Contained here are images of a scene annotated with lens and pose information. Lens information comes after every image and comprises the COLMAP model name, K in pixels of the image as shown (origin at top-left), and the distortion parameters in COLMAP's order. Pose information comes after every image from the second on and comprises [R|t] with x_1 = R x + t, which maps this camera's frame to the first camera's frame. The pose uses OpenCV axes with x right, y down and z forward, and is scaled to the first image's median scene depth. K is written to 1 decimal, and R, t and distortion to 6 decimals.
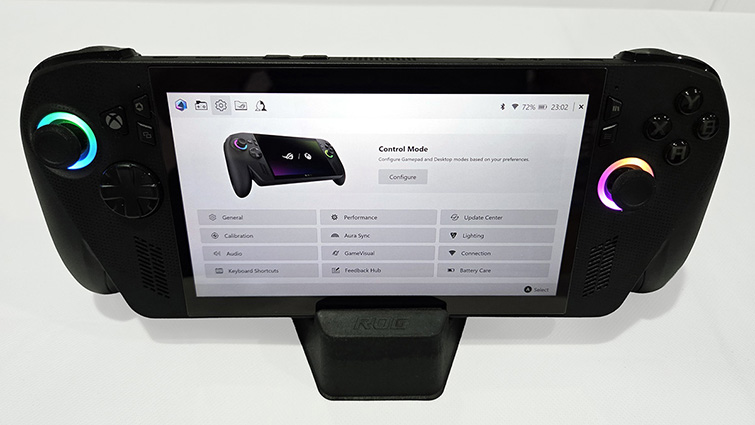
lens RADIAL K [[528.7, 0, 373.3], [0, 528.7, 211.7], [0, 0, 1]] dist [-0.009716, -0.004404]
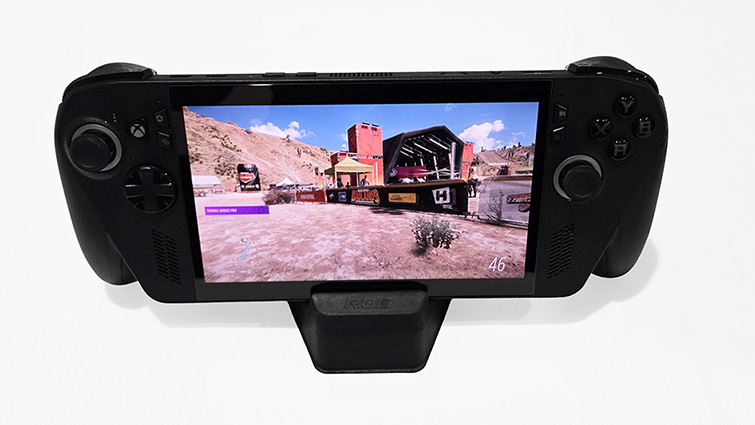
lens RADIAL K [[655.3, 0, 377.5], [0, 655.3, 212.5], [0, 0, 1]] dist [-0.004898, -0.002281]
pose [[0.999864, -0.014441, -0.007969, 0.050085], [0.014388, 0.999874, -0.006703, 0.026756], [0.008065, 0.006588, 0.999946, -0.420094]]
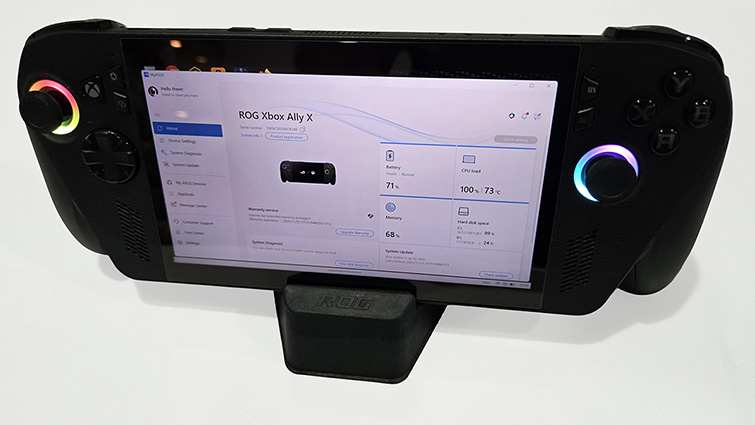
lens RADIAL K [[528.7, 0, 373.3], [0, 528.7, 211.7], [0, 0, 1]] dist [-0.009716, -0.004404]
pose [[0.988297, 0.058669, -0.140809, 0.204431], [-0.054745, 0.998001, 0.031581, 0.007180], [0.142381, -0.023503, 0.989533, 0.028914]]
